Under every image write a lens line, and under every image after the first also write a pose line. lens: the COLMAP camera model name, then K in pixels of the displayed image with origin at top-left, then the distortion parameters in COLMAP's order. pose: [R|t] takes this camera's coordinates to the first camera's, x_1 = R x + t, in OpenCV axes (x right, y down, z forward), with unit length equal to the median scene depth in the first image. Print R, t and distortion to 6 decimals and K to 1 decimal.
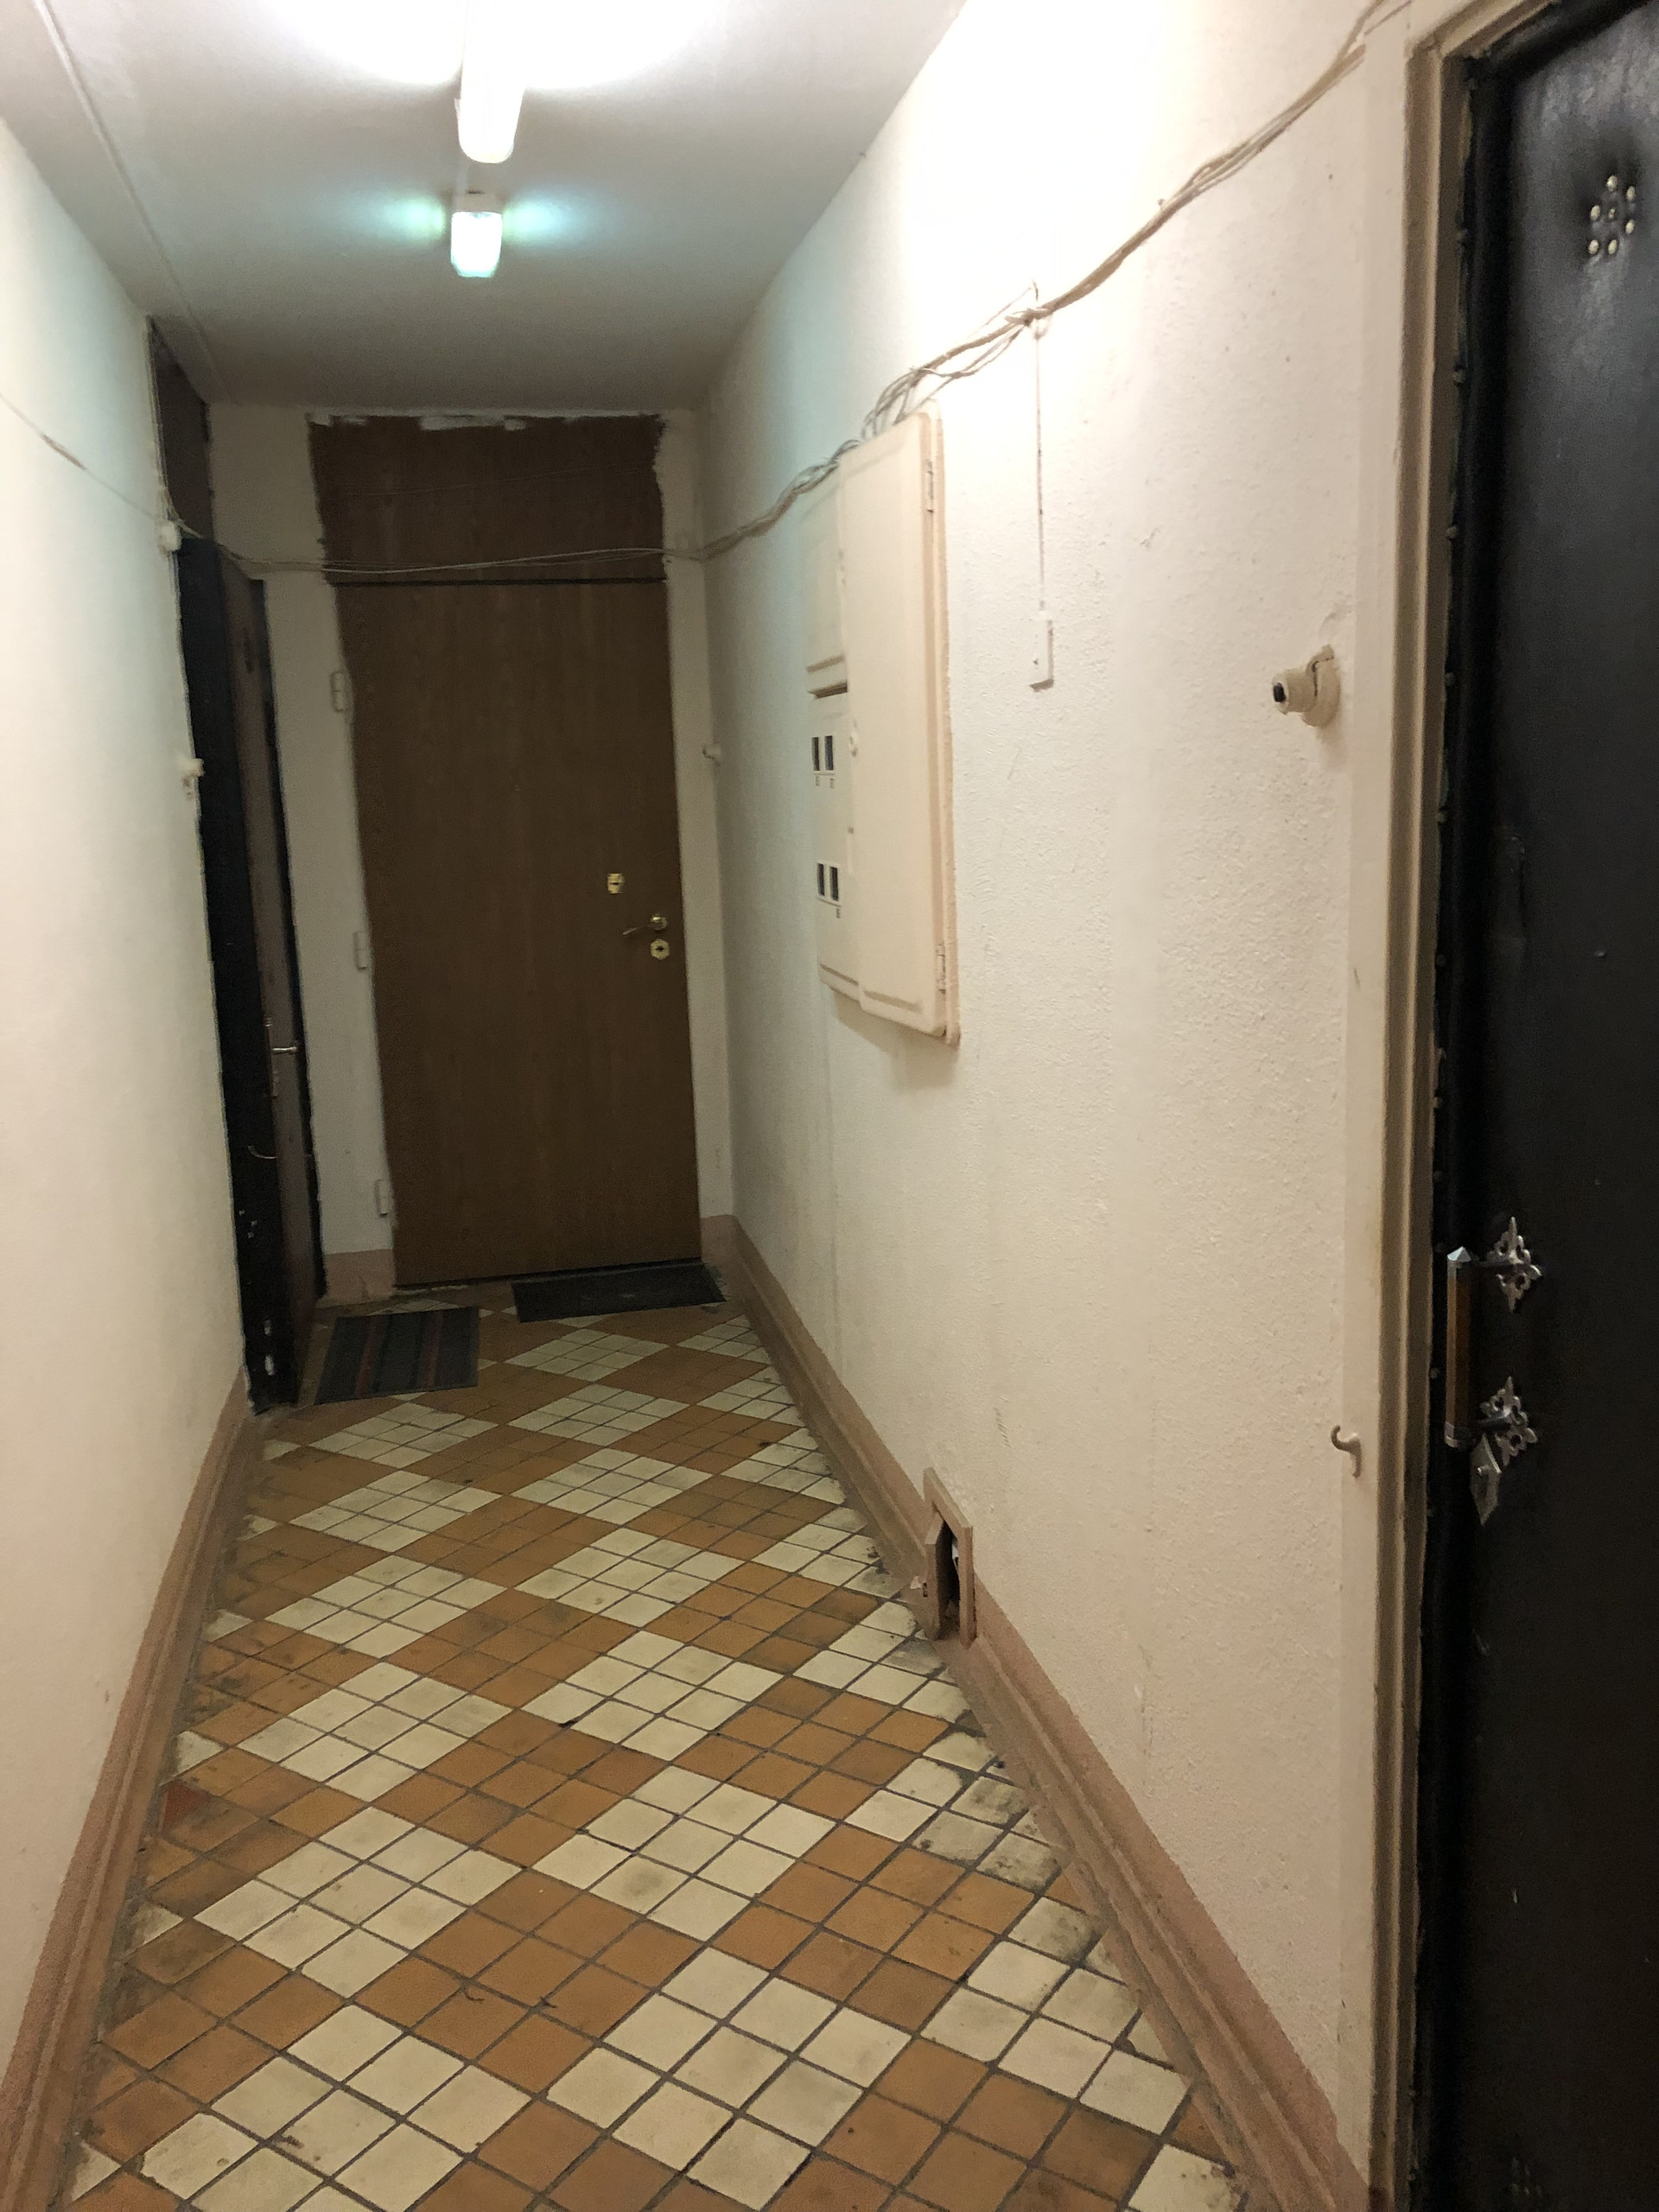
lens RADIAL K [[1805.5, 0, 829.5], [0, 1805.5, 1106.0], [0, 0, 1]] dist [0.047401, -0.064396]
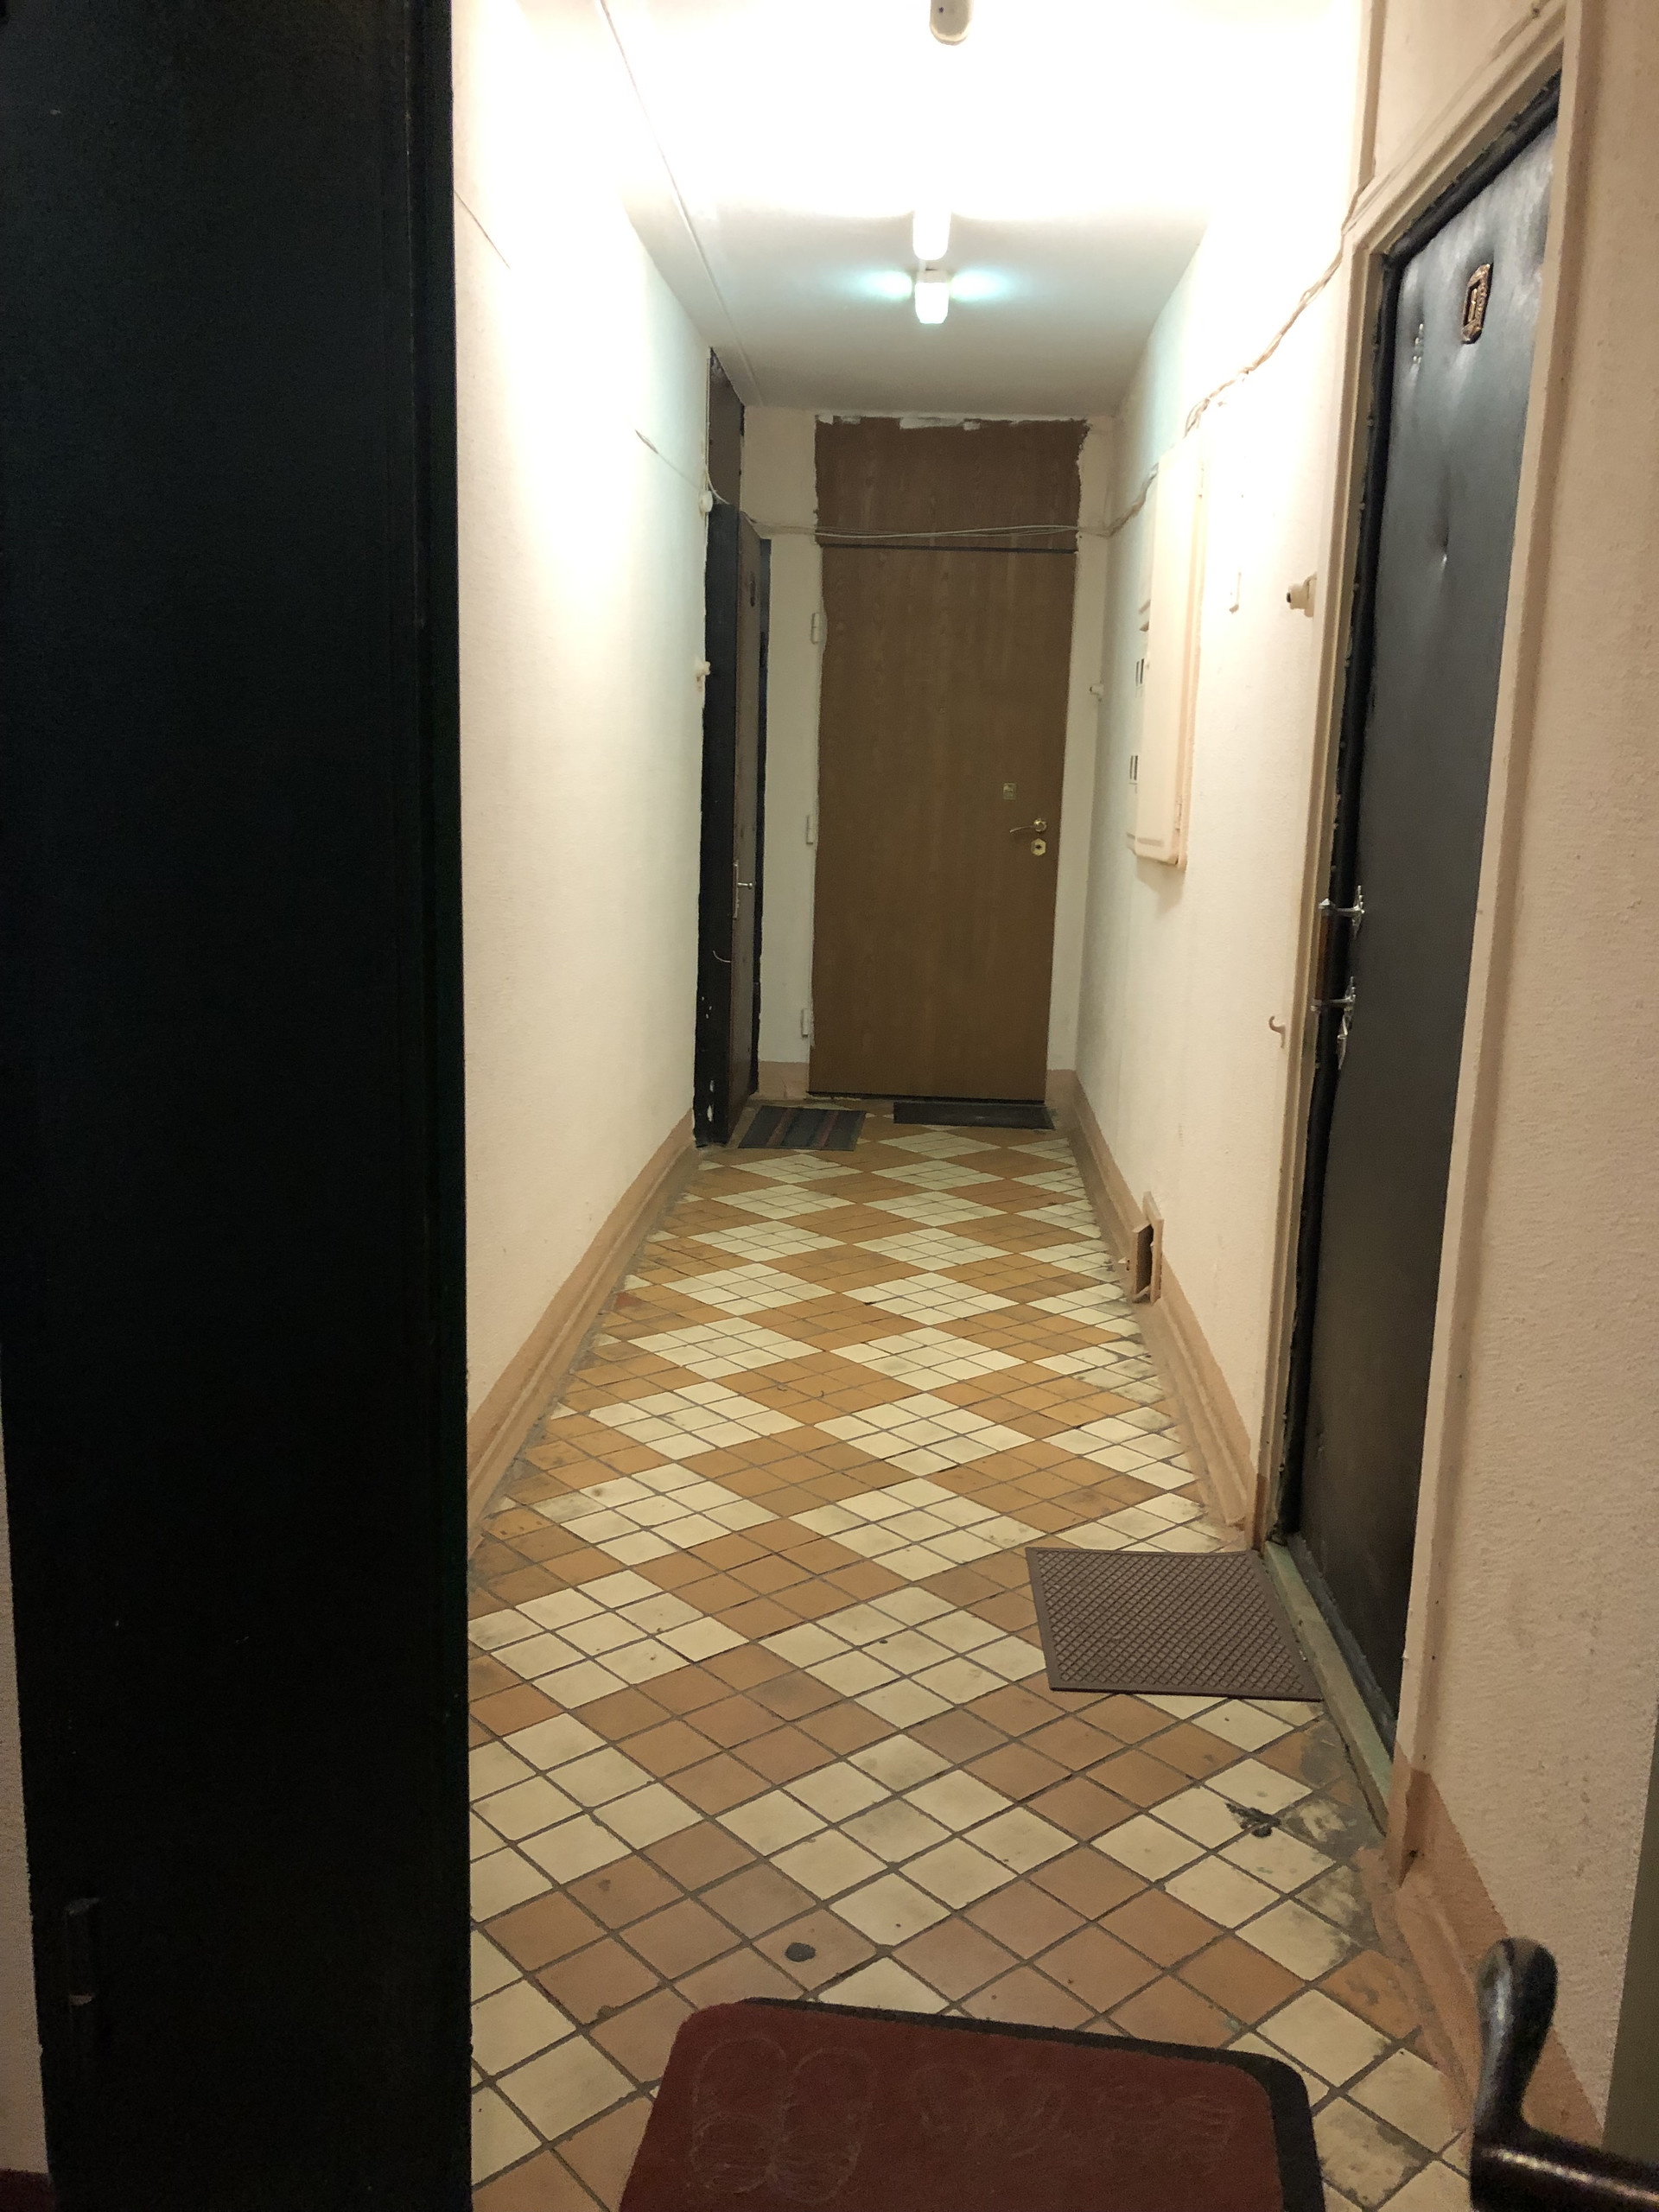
lens RADIAL K [[1778.4, 0, 829.5], [0, 1778.4, 1106.0], [0, 0, 1]] dist [0.128097, -0.238311]
pose [[0.962822, 0.116161, -0.243885, 0.137045], [-0.114814, 0.993190, 0.019780, 0.127230], [0.244522, 0.008957, 0.969602, -0.365232]]
